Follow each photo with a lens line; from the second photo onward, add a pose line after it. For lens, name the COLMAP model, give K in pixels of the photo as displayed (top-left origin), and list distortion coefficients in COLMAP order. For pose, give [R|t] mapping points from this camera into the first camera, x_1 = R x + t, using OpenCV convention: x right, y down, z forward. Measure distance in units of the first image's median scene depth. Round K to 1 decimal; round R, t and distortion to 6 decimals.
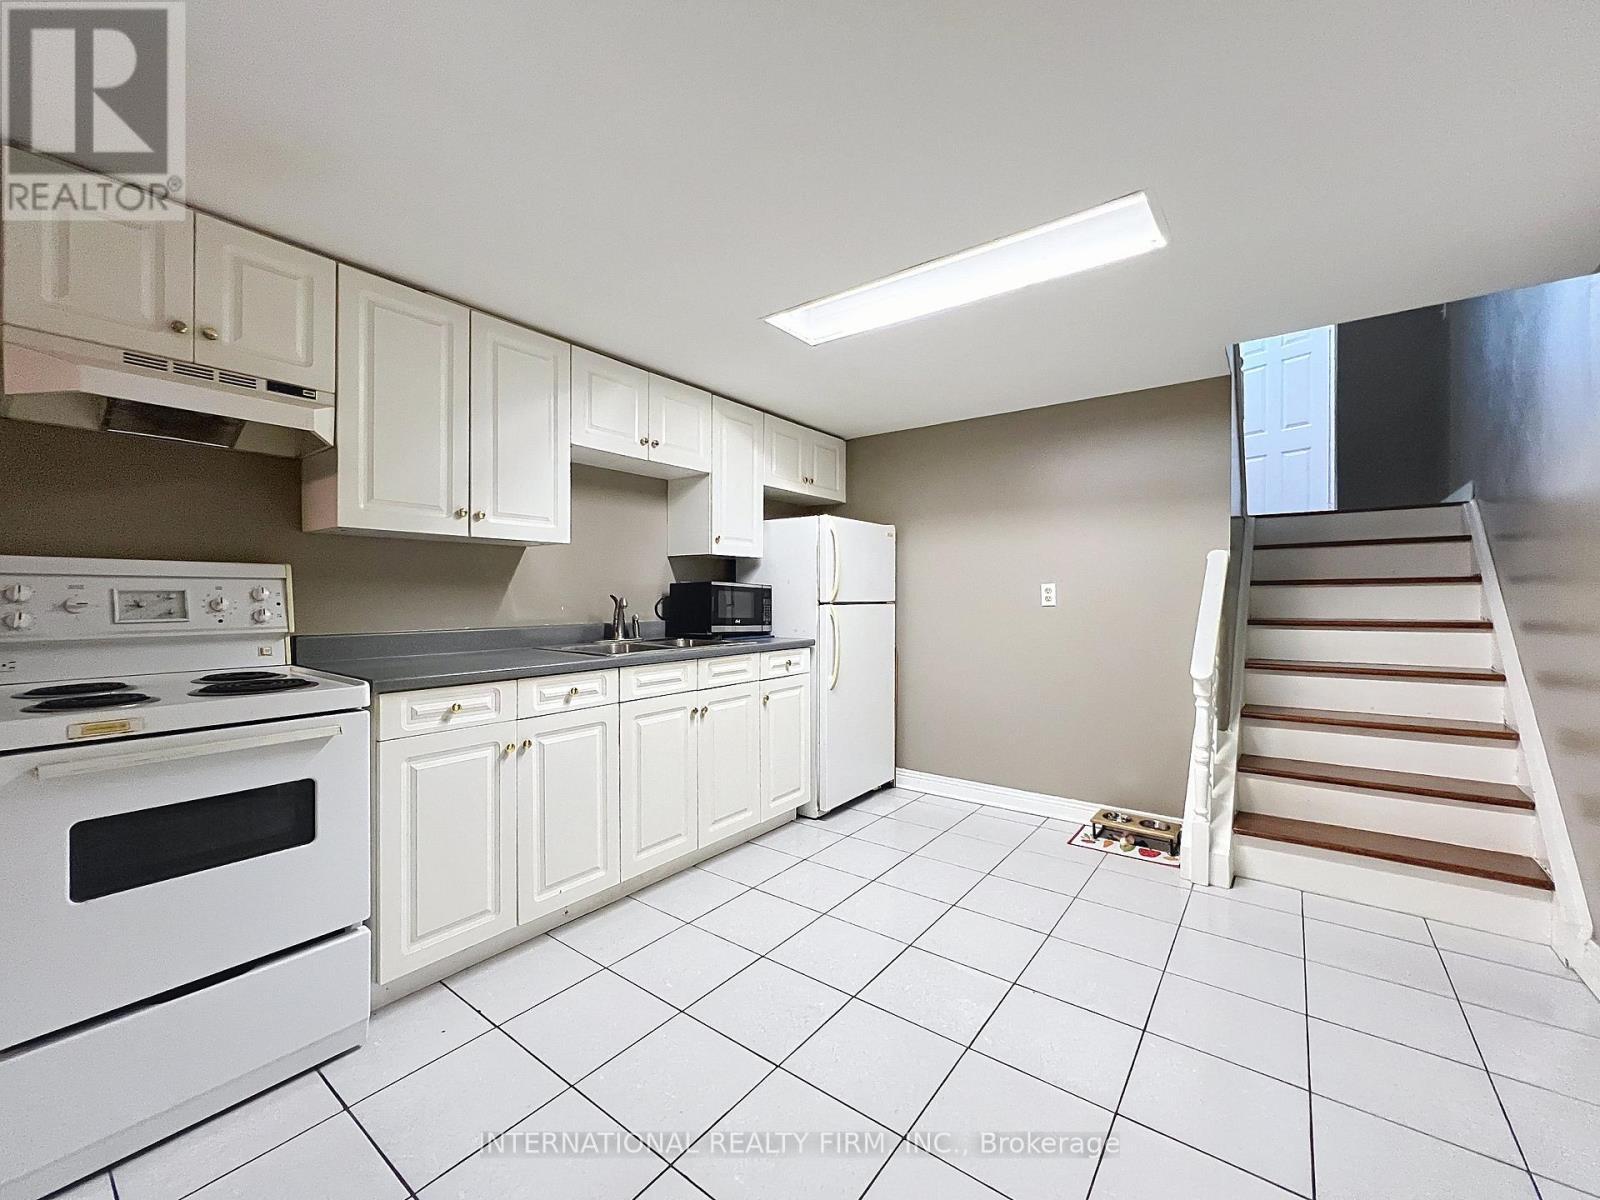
lens RADIAL K [[648.6, 0, 796.9], [0, 648.6, 599.7], [0, 0, 1]] dist [-0.004291, 0.001369]
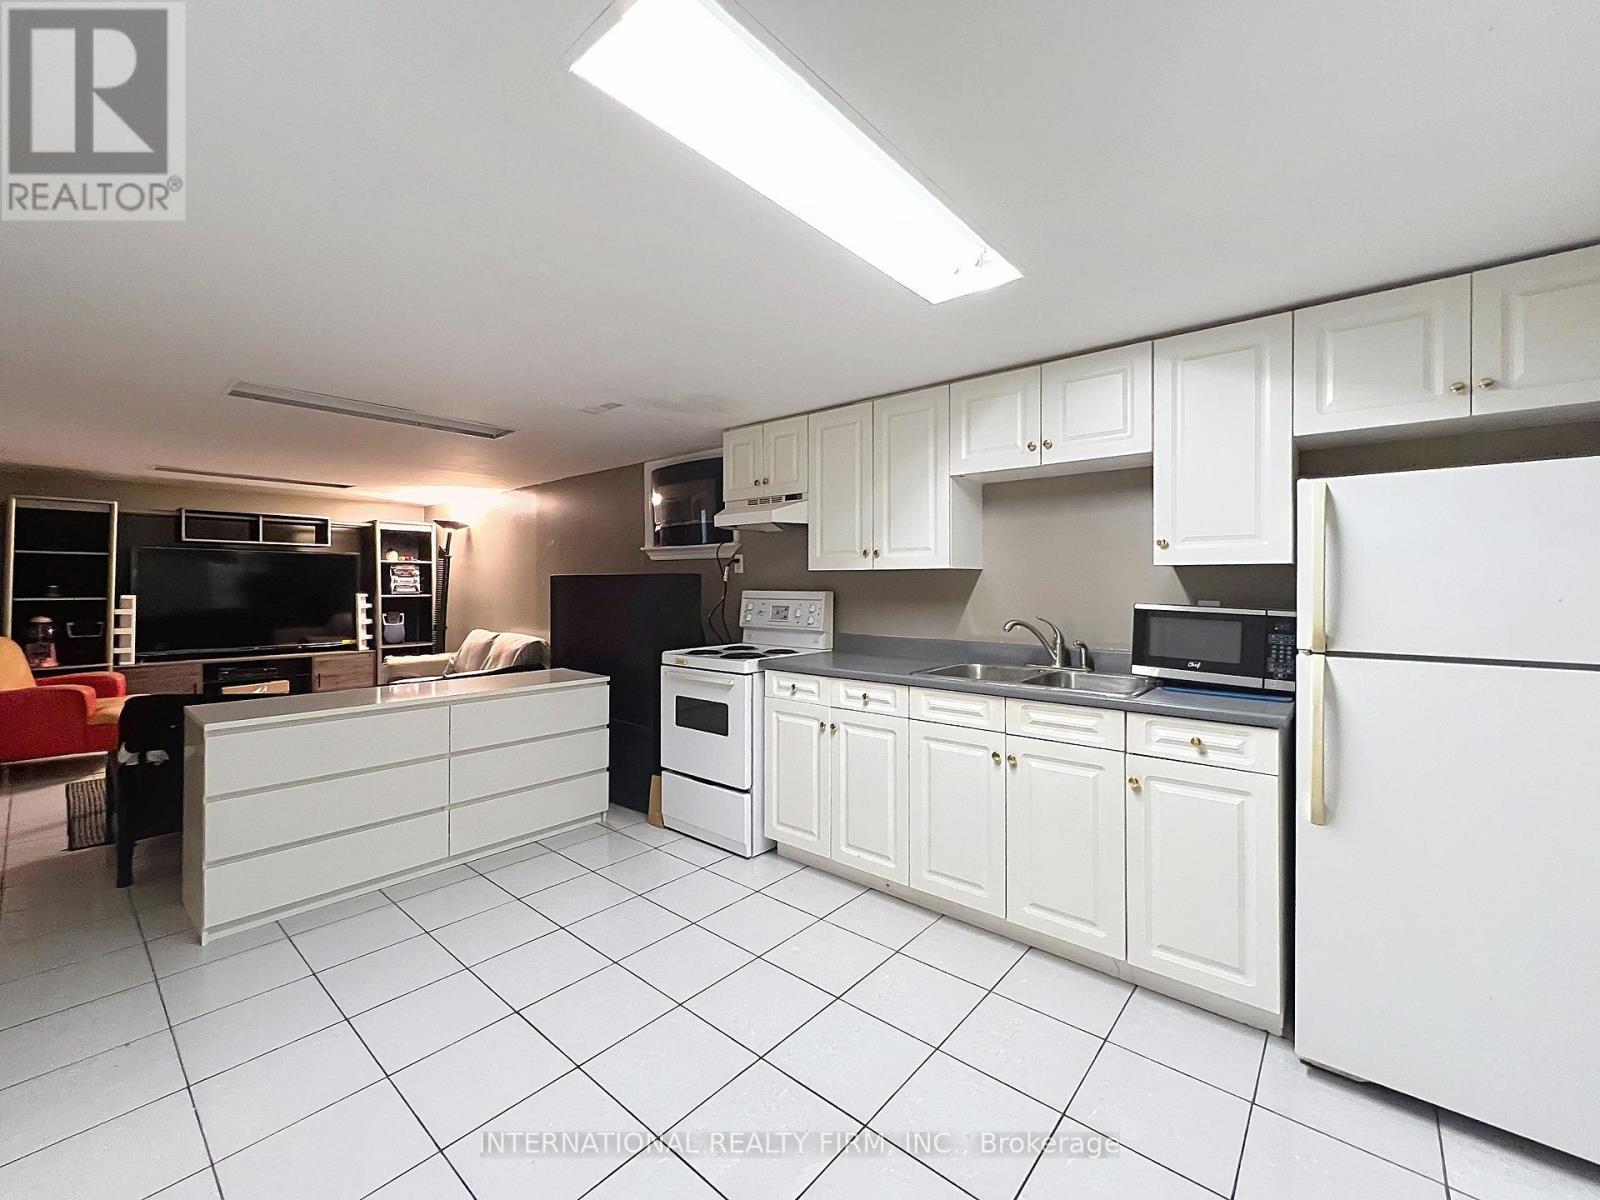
lens RADIAL K [[648.6, 0, 794.2], [0, 648.6, 586.7], [0, 0, 1]] dist [-0.004291, 0.001369]
pose [[-0.062470, 0.001656, -0.998045, 0.635849], [-0.008020, 0.999966, 0.002161, -0.047410], [0.998015, 0.008140, -0.062454, 0.687353]]
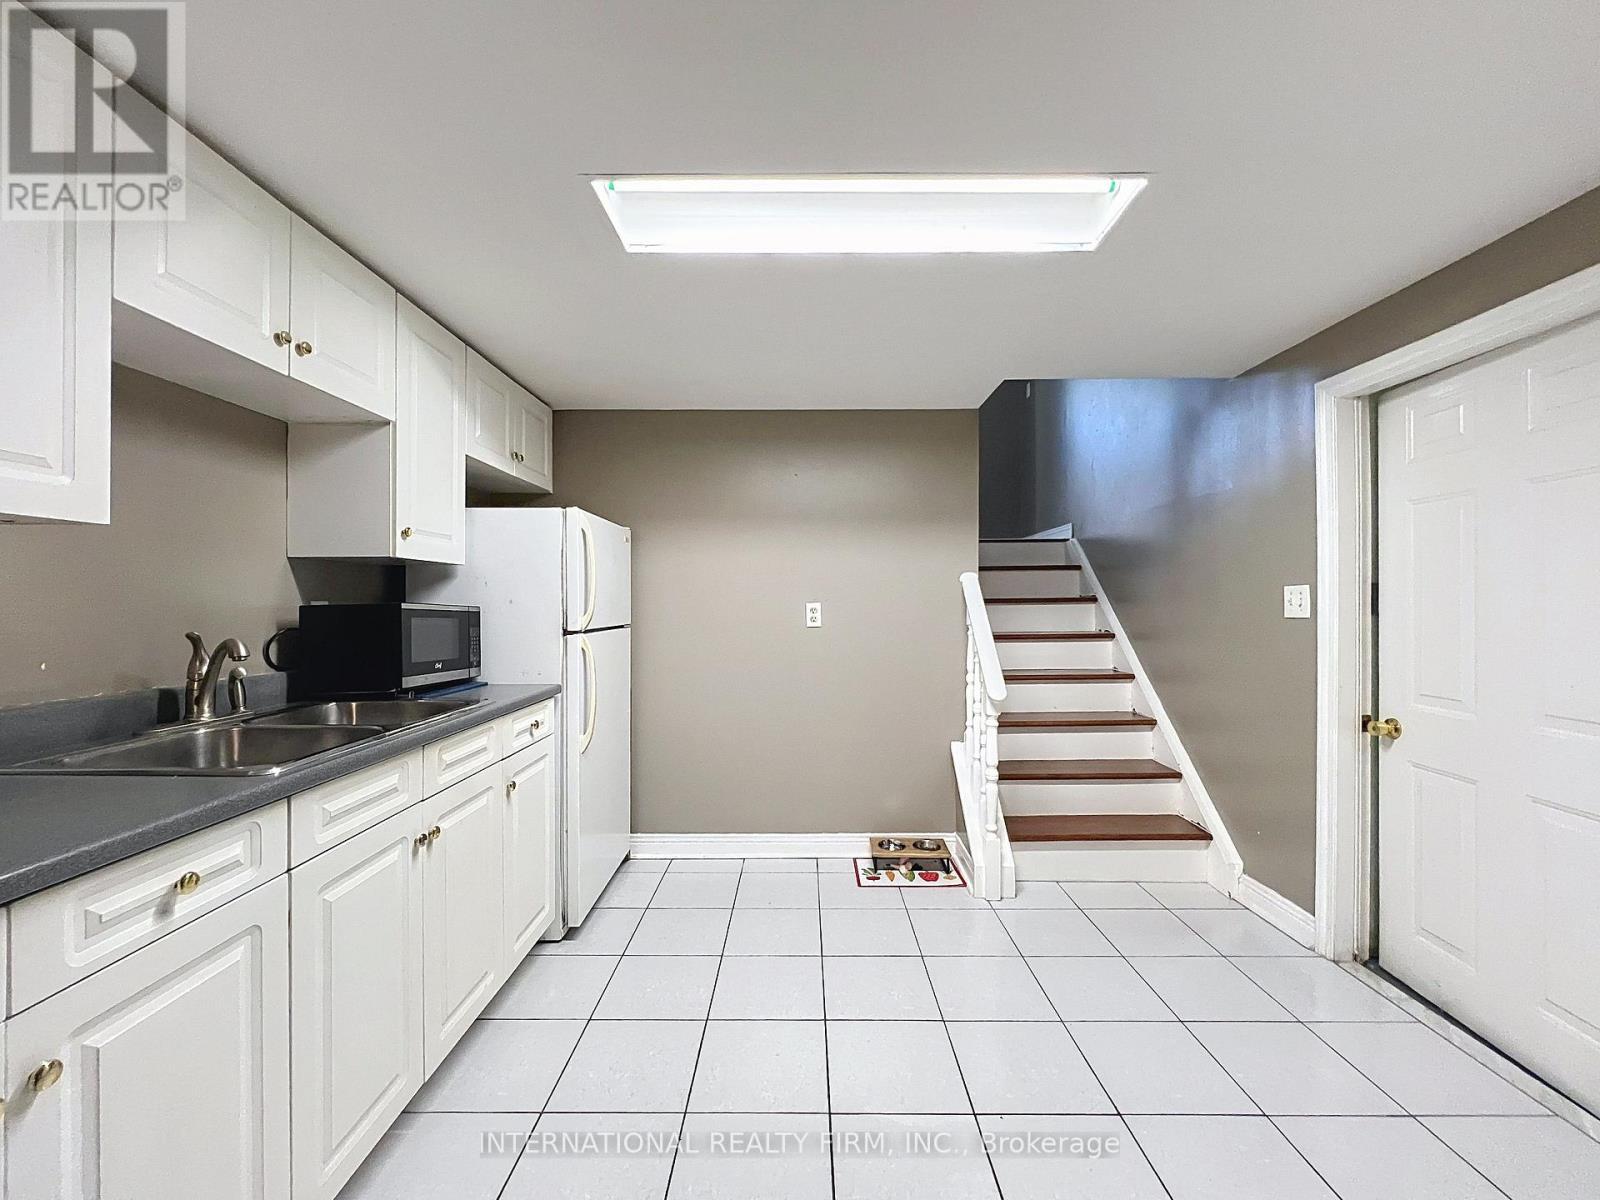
lens RADIAL K [[648.6, 0, 800.6], [0, 648.6, 602.3], [0, 0, 1]] dist [-0.004291, 0.001369]
pose [[0.797442, -0.002679, 0.603390, -0.204697], [0.006730, 0.999967, -0.004455, -0.024730], [-0.603359, 0.007614, 0.797434, 0.314428]]
